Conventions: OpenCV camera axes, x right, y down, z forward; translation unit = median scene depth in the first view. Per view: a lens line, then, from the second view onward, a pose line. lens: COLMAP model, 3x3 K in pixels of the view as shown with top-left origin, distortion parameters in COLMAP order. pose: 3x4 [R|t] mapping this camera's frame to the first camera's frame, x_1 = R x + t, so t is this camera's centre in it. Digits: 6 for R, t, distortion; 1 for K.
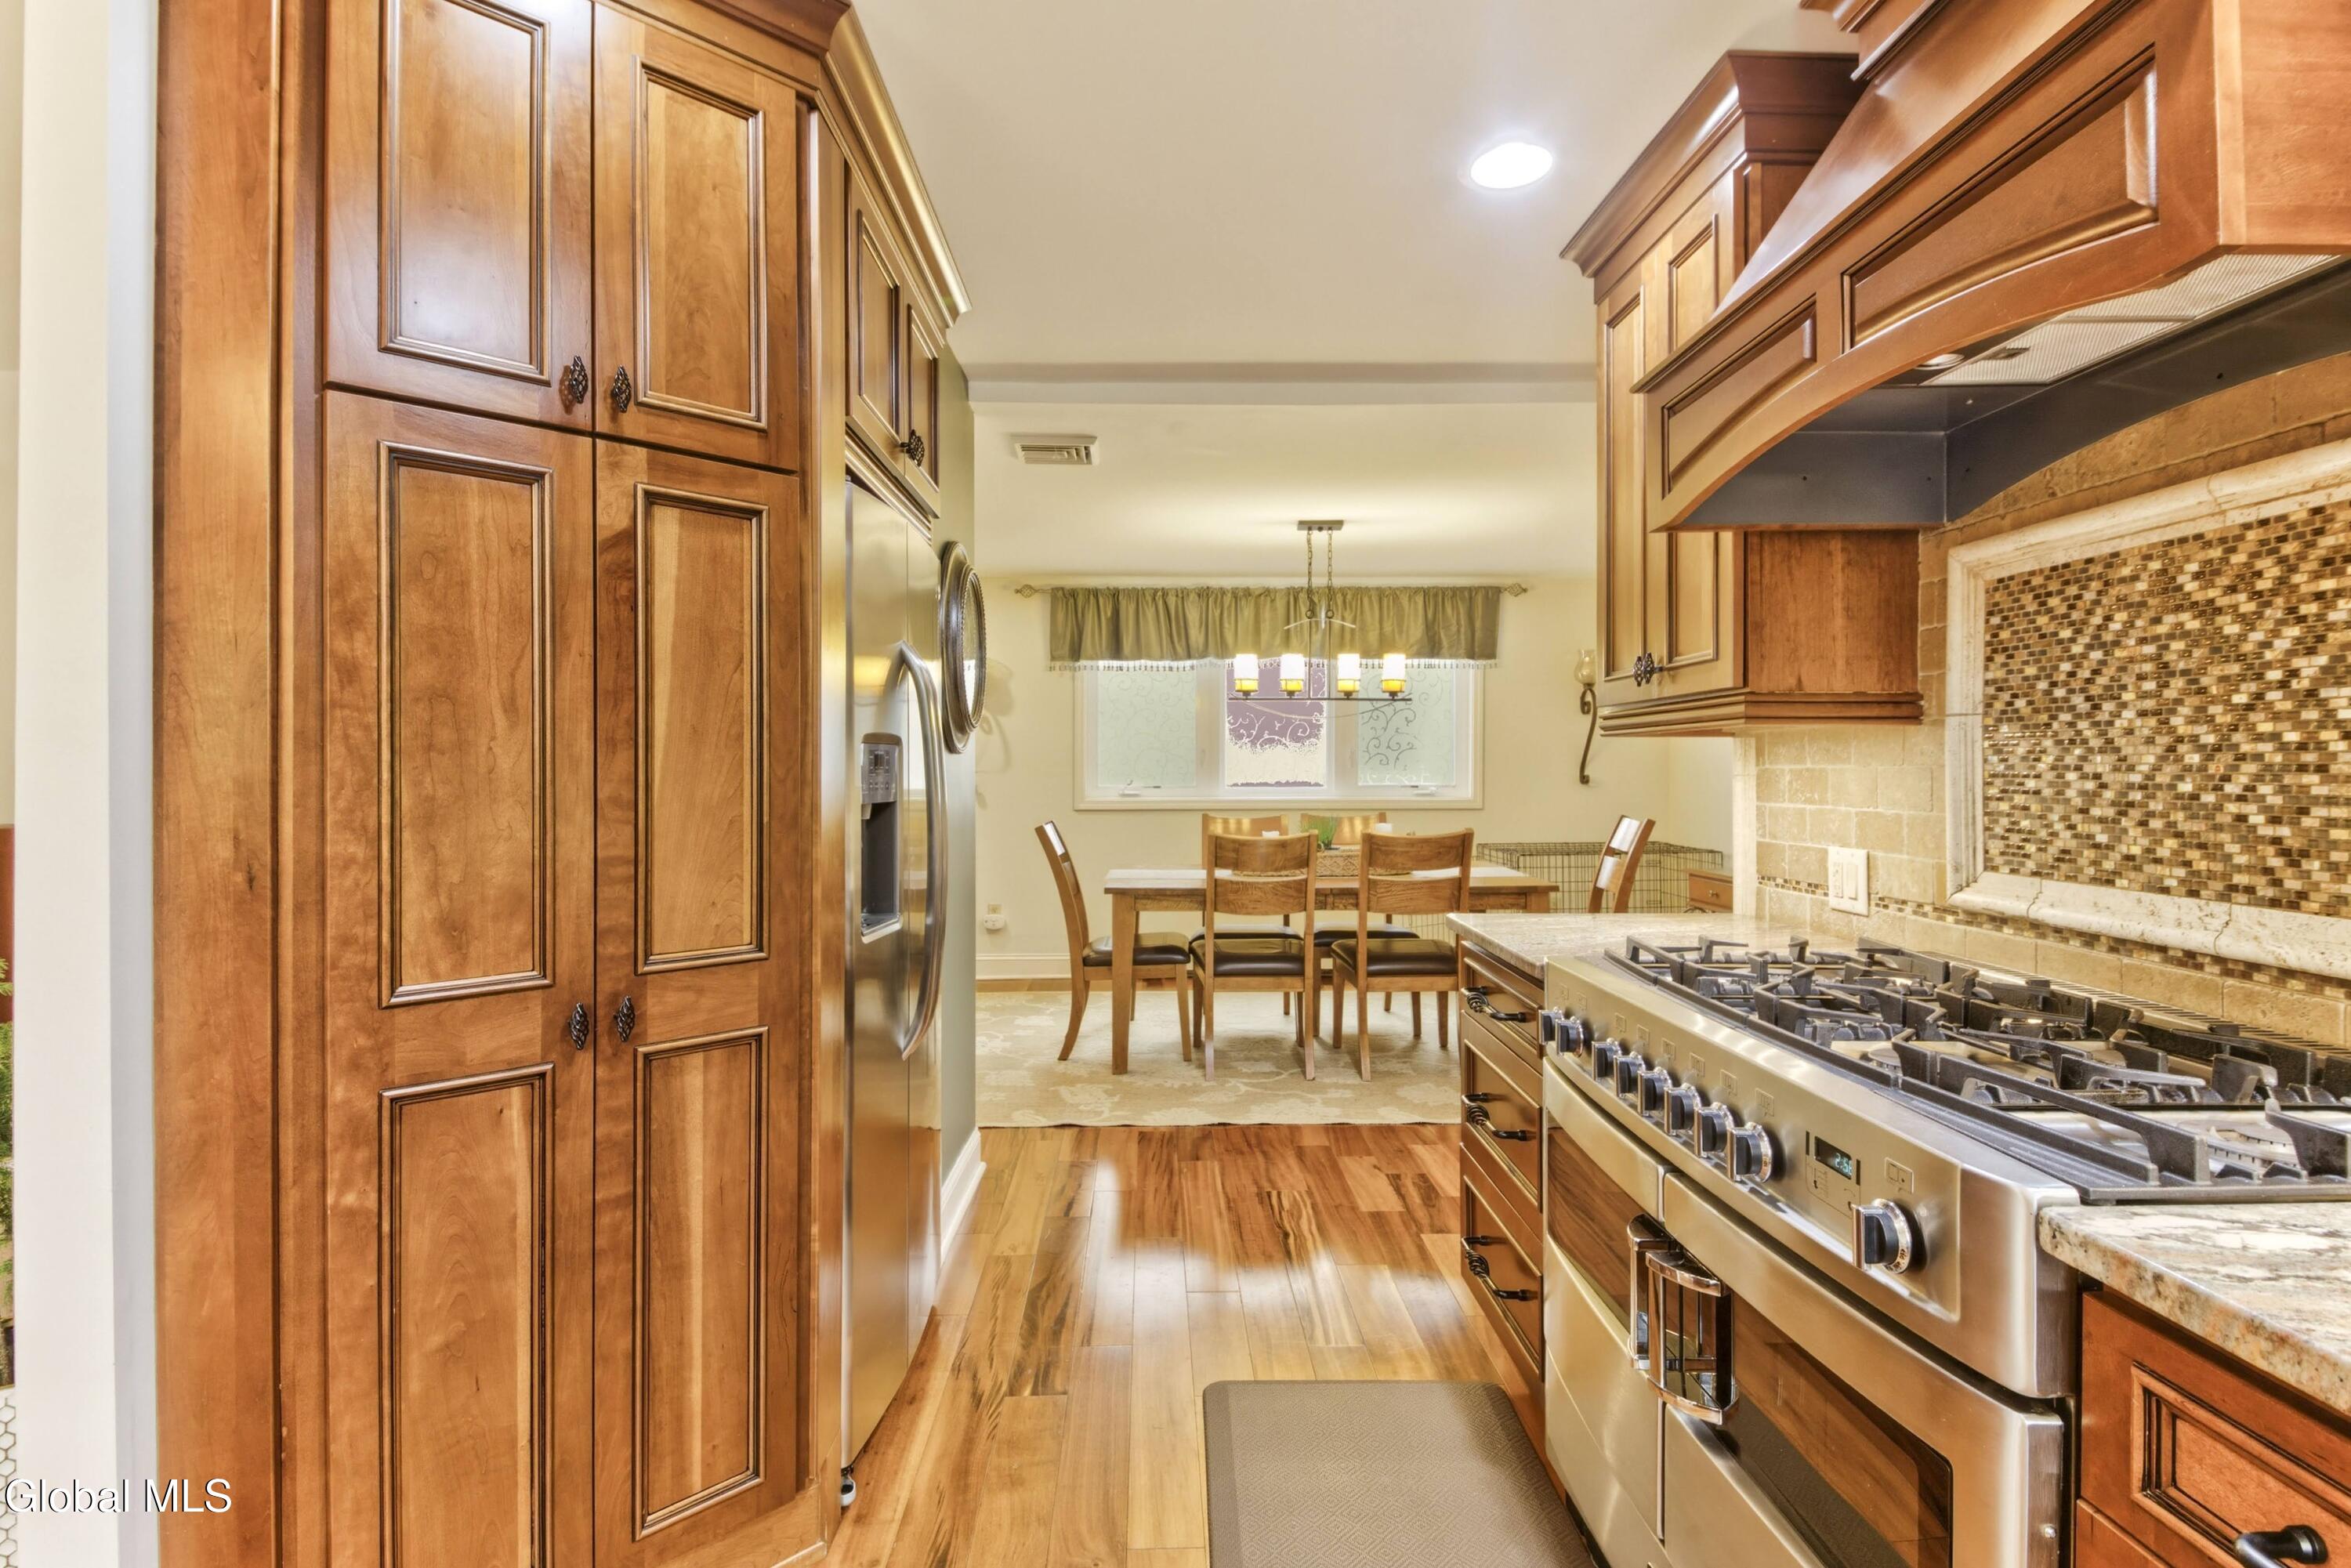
lens RADIAL K [[1174.7, 0, 1172.2], [0, 1174.7, 774.0], [0, 0, 1]] dist [0.001783, -0.000093]
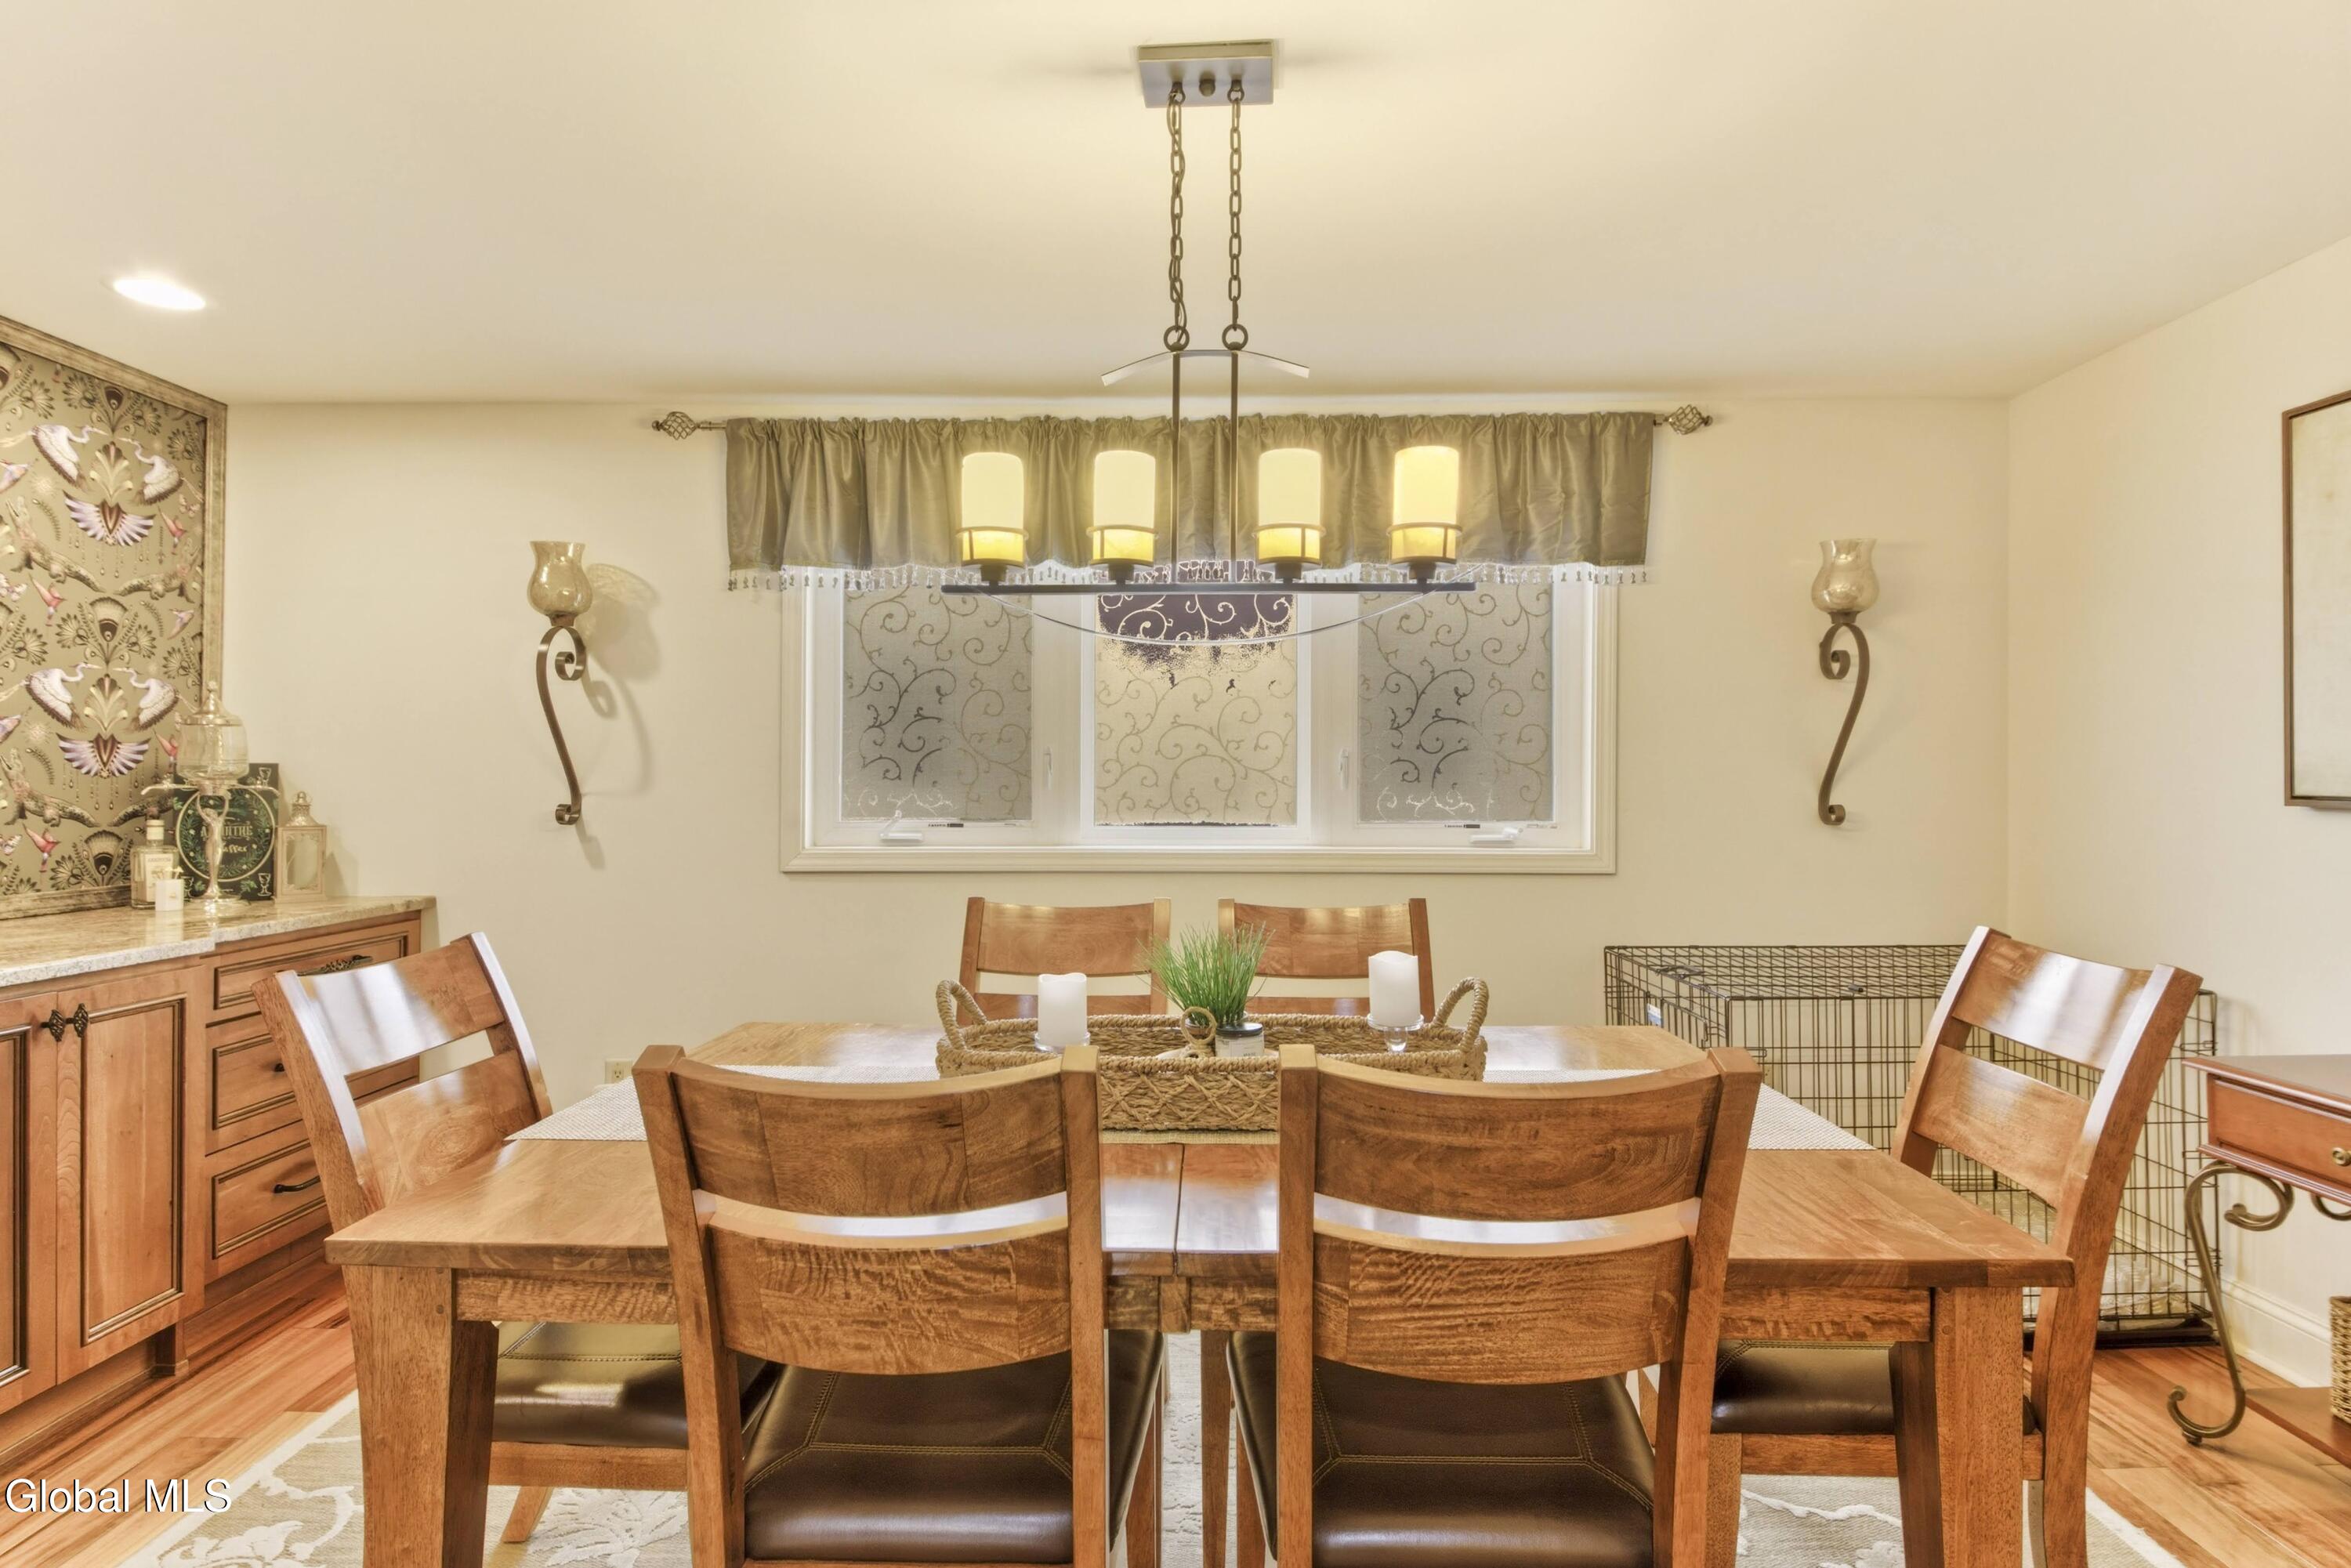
lens RADIAL K [[1174.7, 0, 1173.3], [0, 1174.7, 779.6], [0, 0, 1]] dist [0.001783, -0.000093]
pose [[0.999356, 0.003595, -0.035710, 0.100209], [-0.003990, 0.999931, -0.011015, -0.003216], [0.035668, 0.011150, 0.999301, 0.514382]]
